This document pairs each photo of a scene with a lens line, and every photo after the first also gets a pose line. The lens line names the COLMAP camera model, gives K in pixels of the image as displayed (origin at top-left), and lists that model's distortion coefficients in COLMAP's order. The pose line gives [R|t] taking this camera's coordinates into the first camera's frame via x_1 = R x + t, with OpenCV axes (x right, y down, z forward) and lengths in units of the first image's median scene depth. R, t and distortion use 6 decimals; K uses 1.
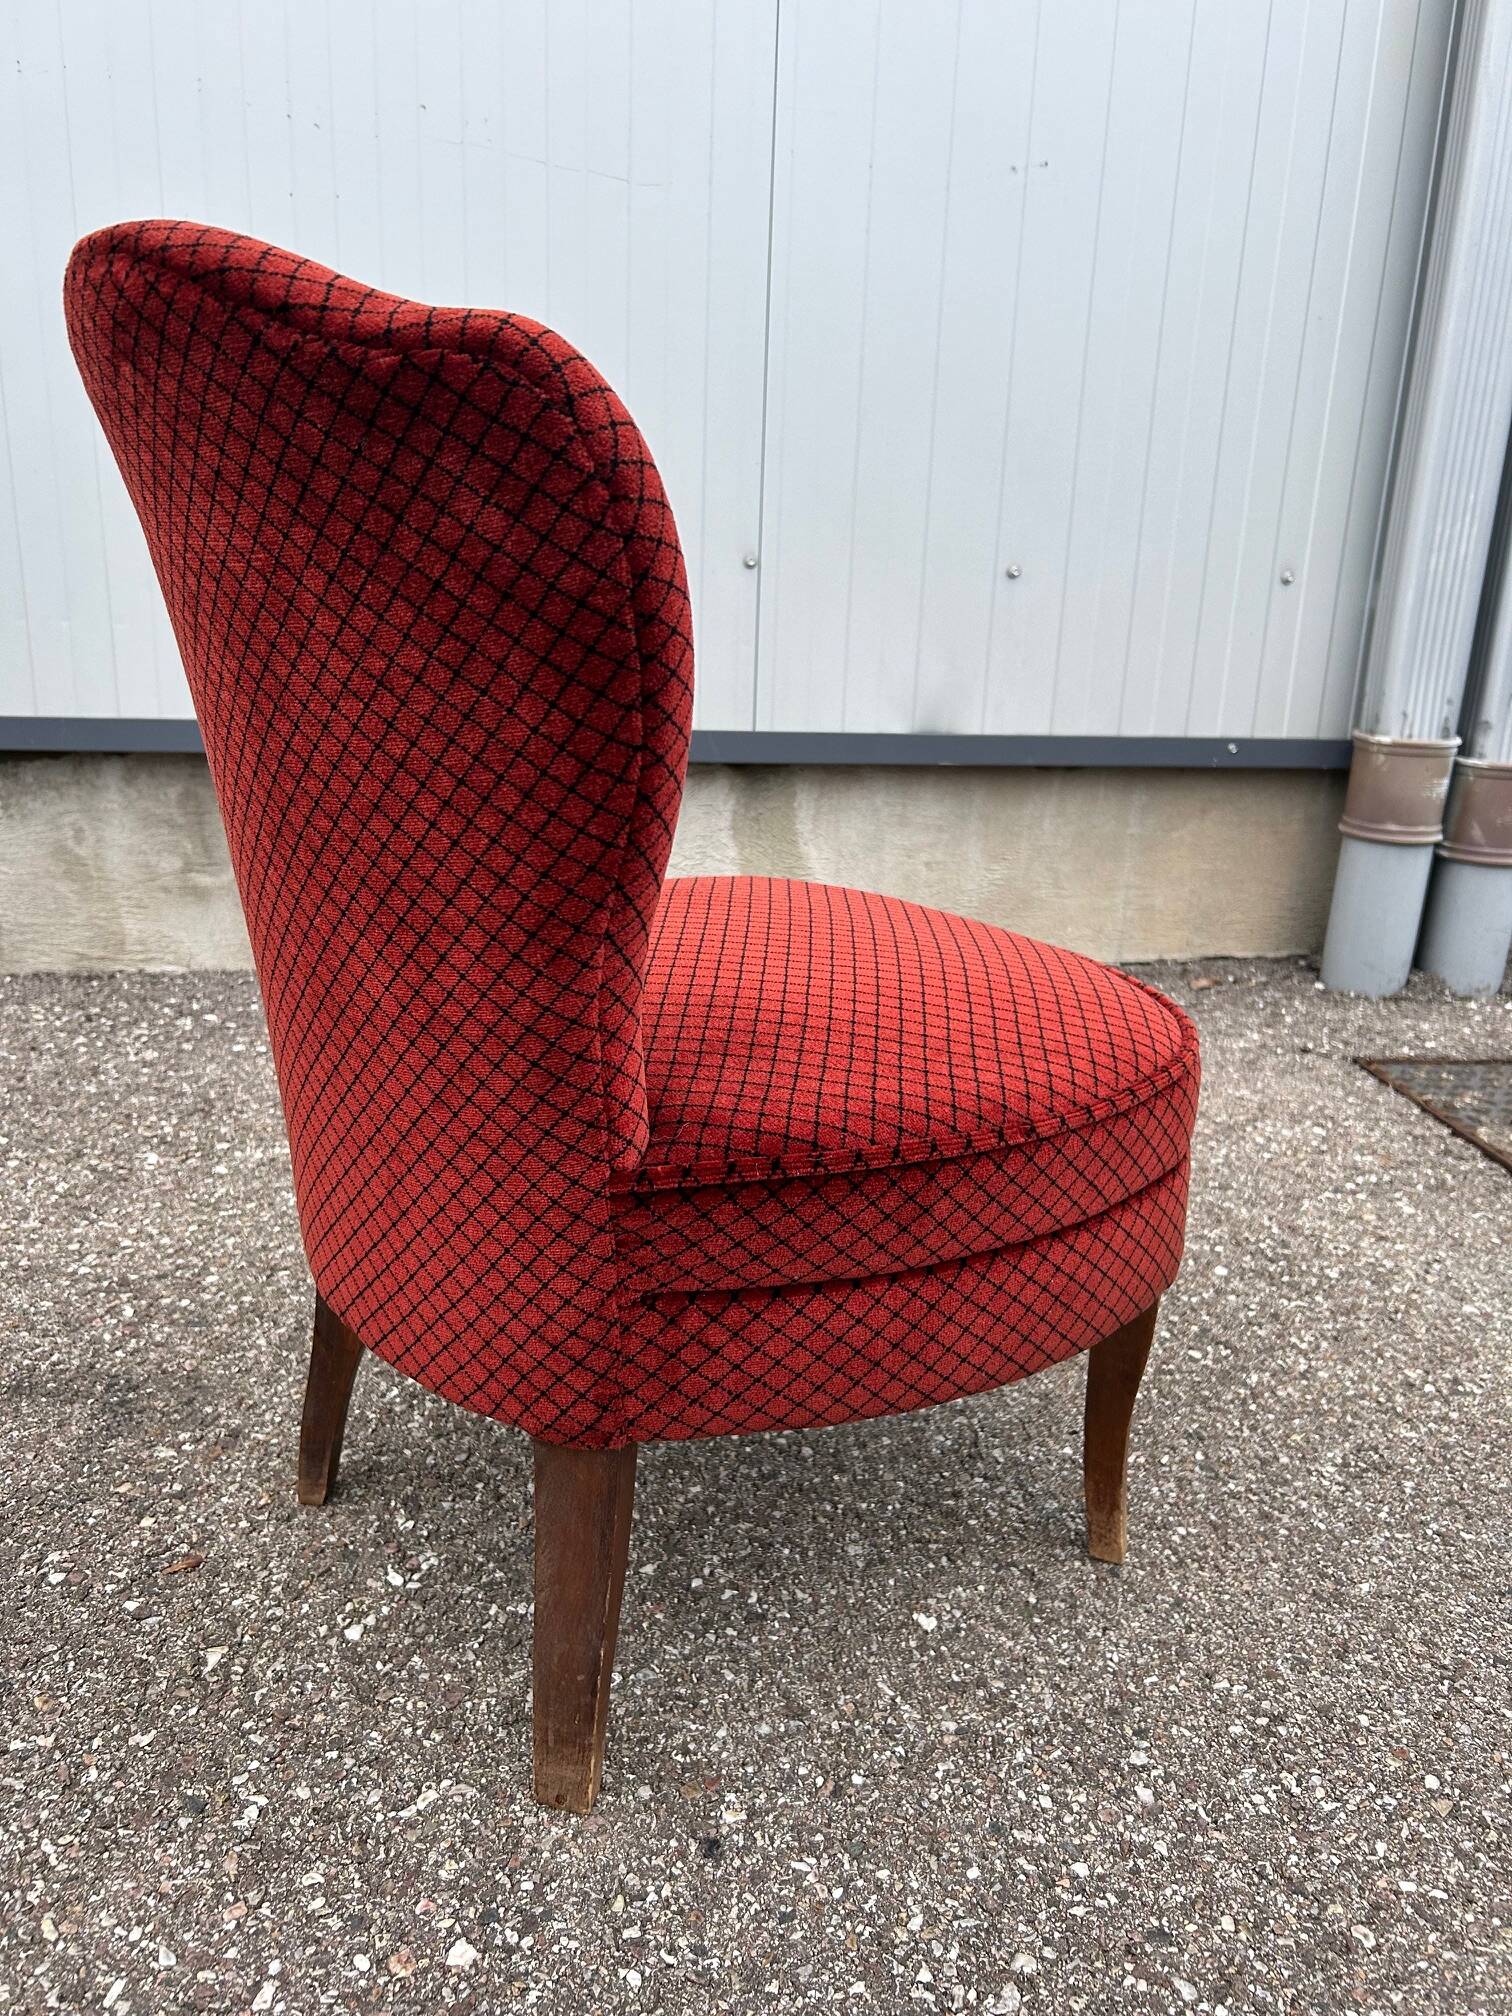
lens RADIAL K [[1507.4, 0, 776.4], [0, 1507.4, 1004.8], [0, 0, 1]] dist [0.032663, -0.035411]
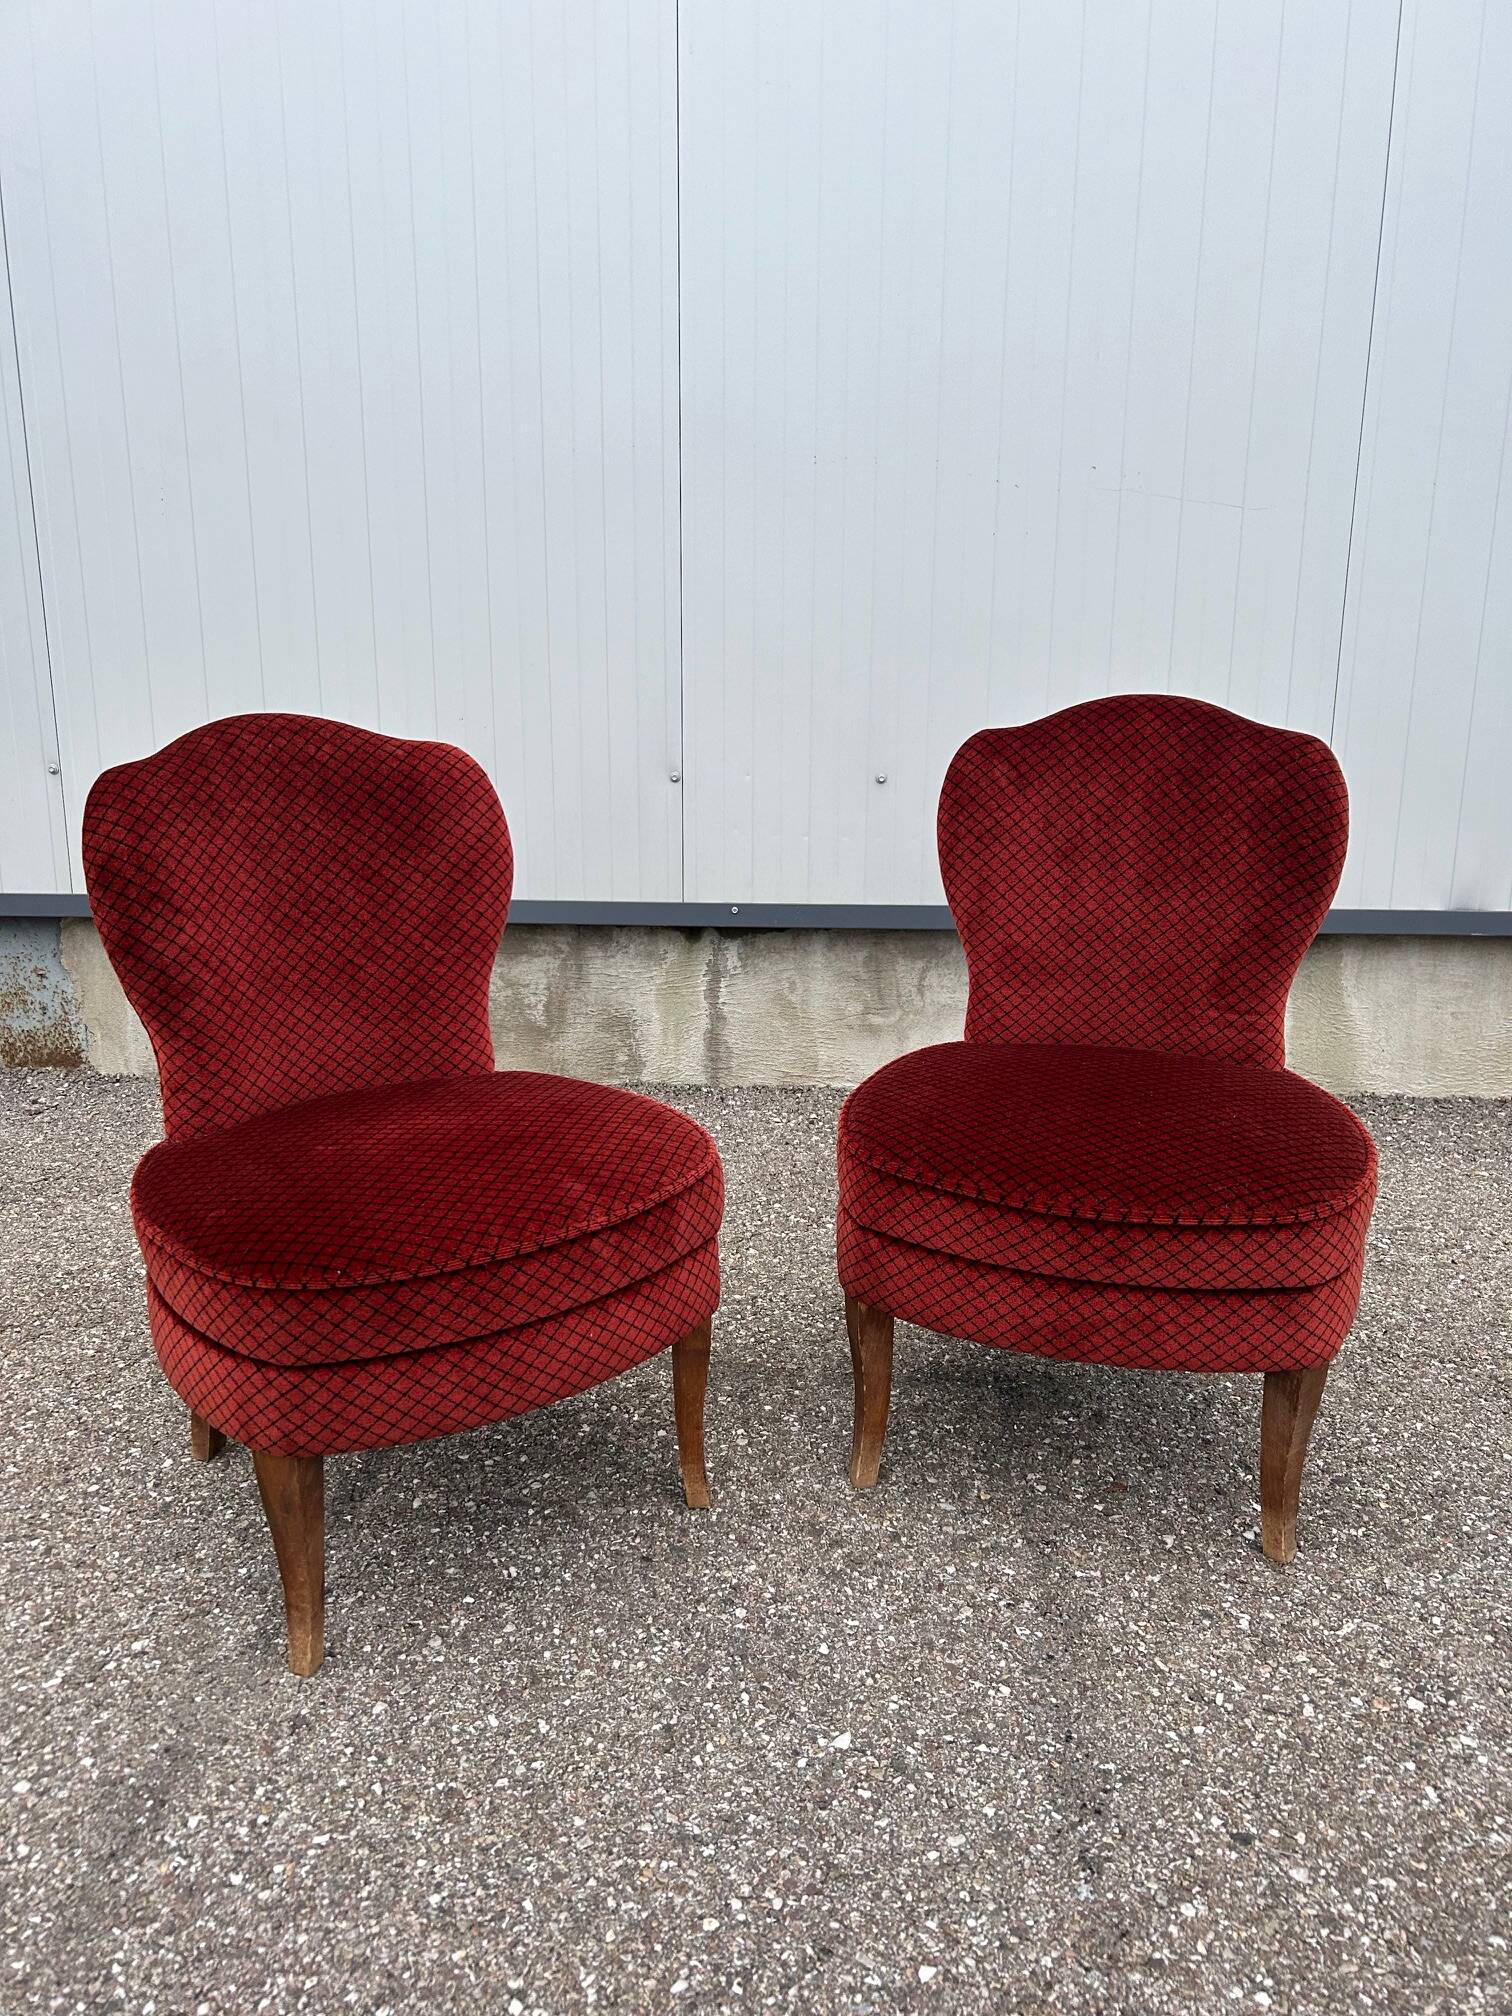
lens RADIAL K [[1507.4, 0, 736.7], [0, 1507.4, 992.9], [0, 0, 1]] dist [0.032663, -0.035411]
pose [[0.979224, 0.014180, -0.202283, -0.461065], [-0.027595, 0.997591, -0.063652, -0.035820], [0.200893, 0.067912, 0.977256, -0.659115]]
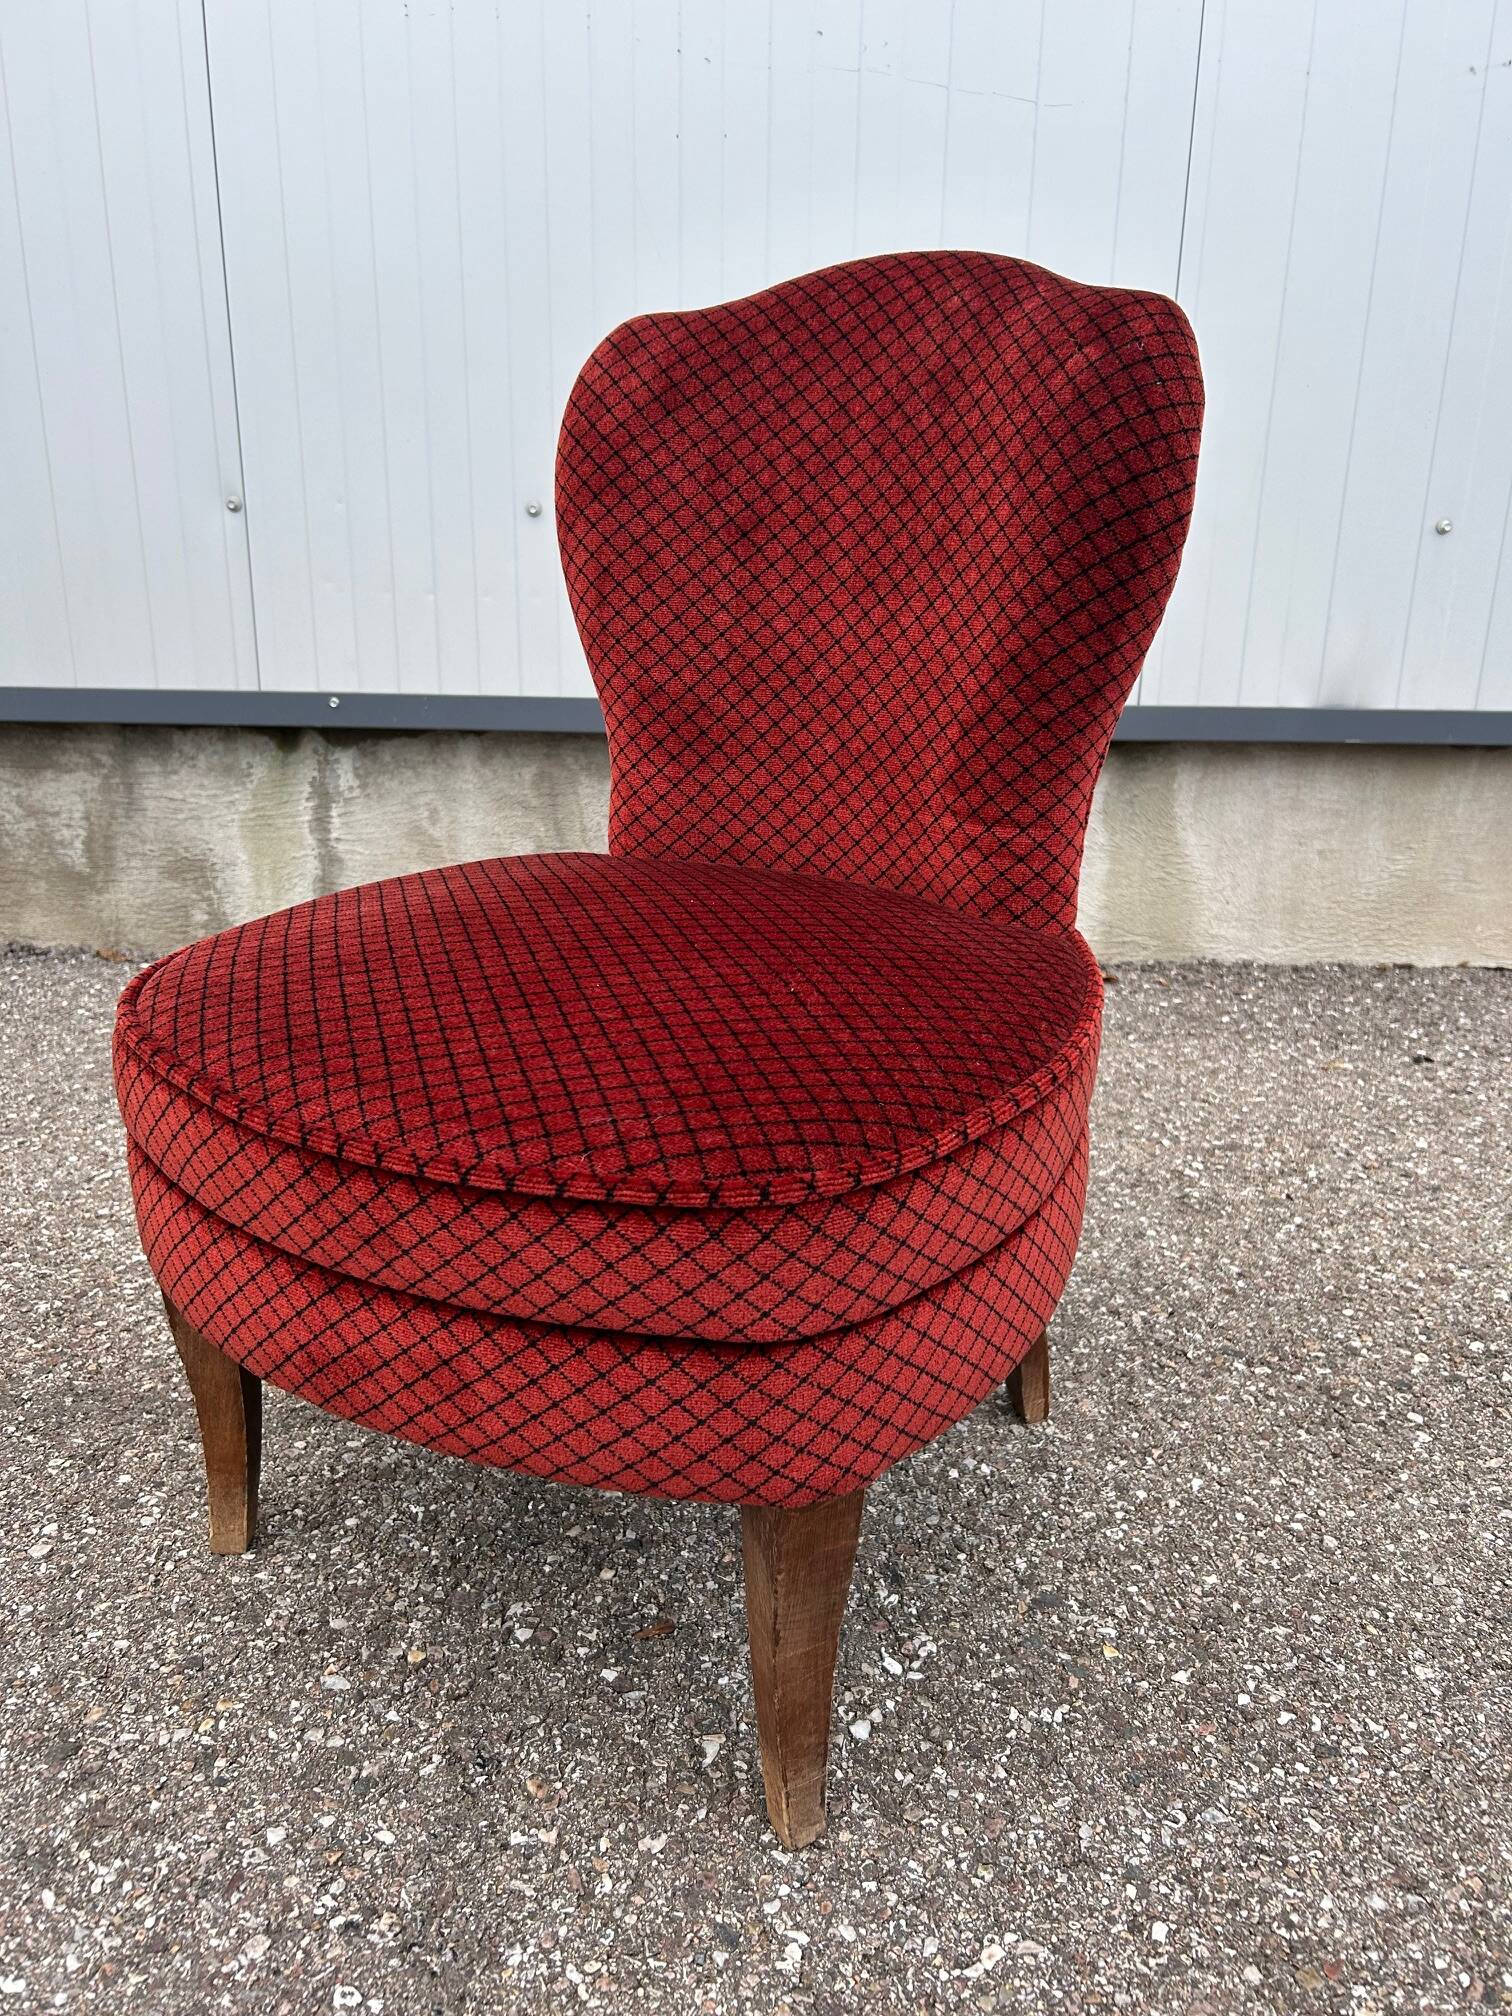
lens RADIAL K [[1507.4, 0, 788.1], [0, 1507.4, 1009.2], [0, 0, 1]] dist [0.032663, -0.035411]
pose [[0.991227, 0.025008, -0.129783, -0.203112], [-0.023127, 0.999605, 0.015983, -0.015231], [0.130132, -0.012841, 0.991414, 0.121378]]
